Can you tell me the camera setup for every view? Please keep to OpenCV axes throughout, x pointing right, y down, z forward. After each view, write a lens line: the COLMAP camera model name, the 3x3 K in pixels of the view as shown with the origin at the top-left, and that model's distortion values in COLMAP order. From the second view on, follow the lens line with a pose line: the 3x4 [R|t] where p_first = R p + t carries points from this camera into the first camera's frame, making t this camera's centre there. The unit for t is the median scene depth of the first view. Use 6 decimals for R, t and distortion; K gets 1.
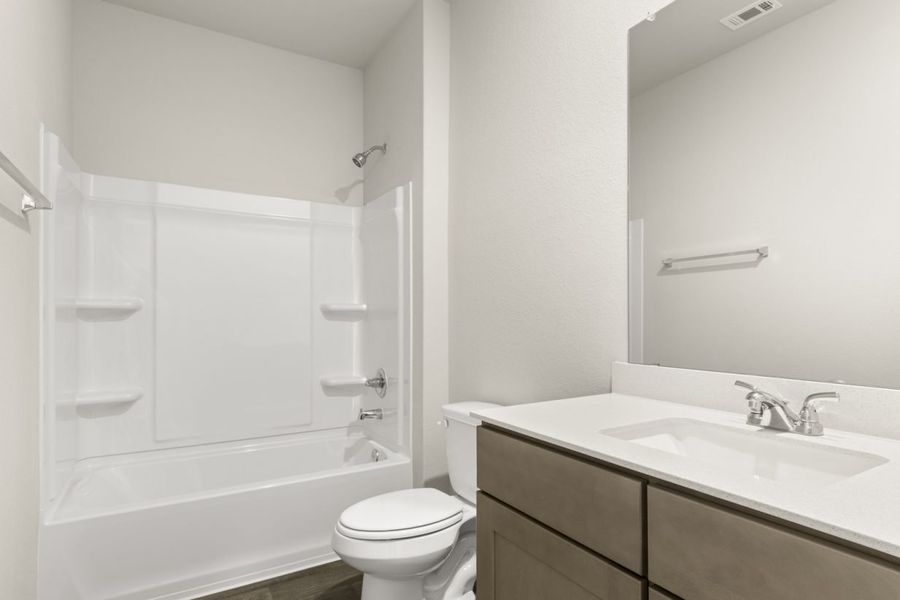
lens RADIAL K [[486.9, 0, 461.2], [0, 486.9, 311.6], [0, 0, 1]] dist [-0.000368, -0.000093]
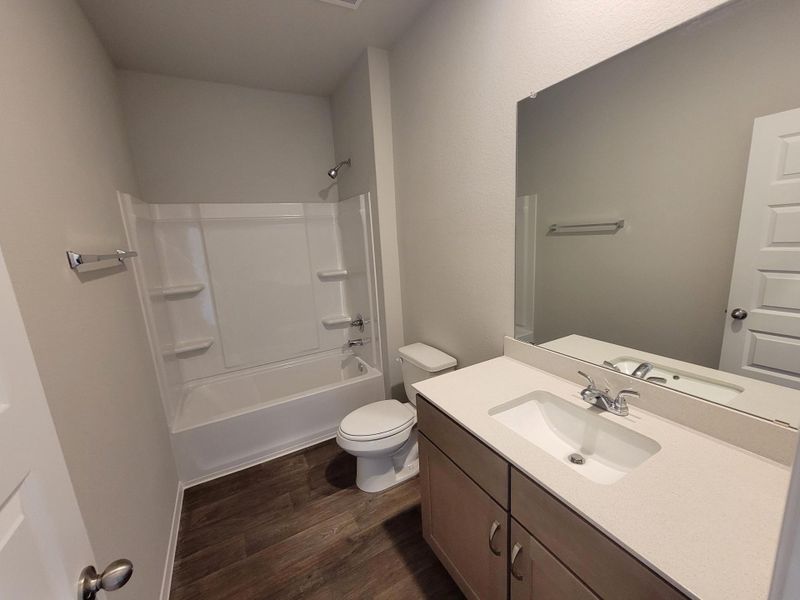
lens RADIAL K [[327.4, 0, 400.0], [0, 327.4, 300.0], [0, 0, 1]] dist [-0.000152, -0.000138]
pose [[0.997362, -0.046488, -0.055745, 0.025123], [0.056718, 0.978387, 0.198854, -0.134054], [0.045296, -0.201491, 0.978443, -0.004858]]
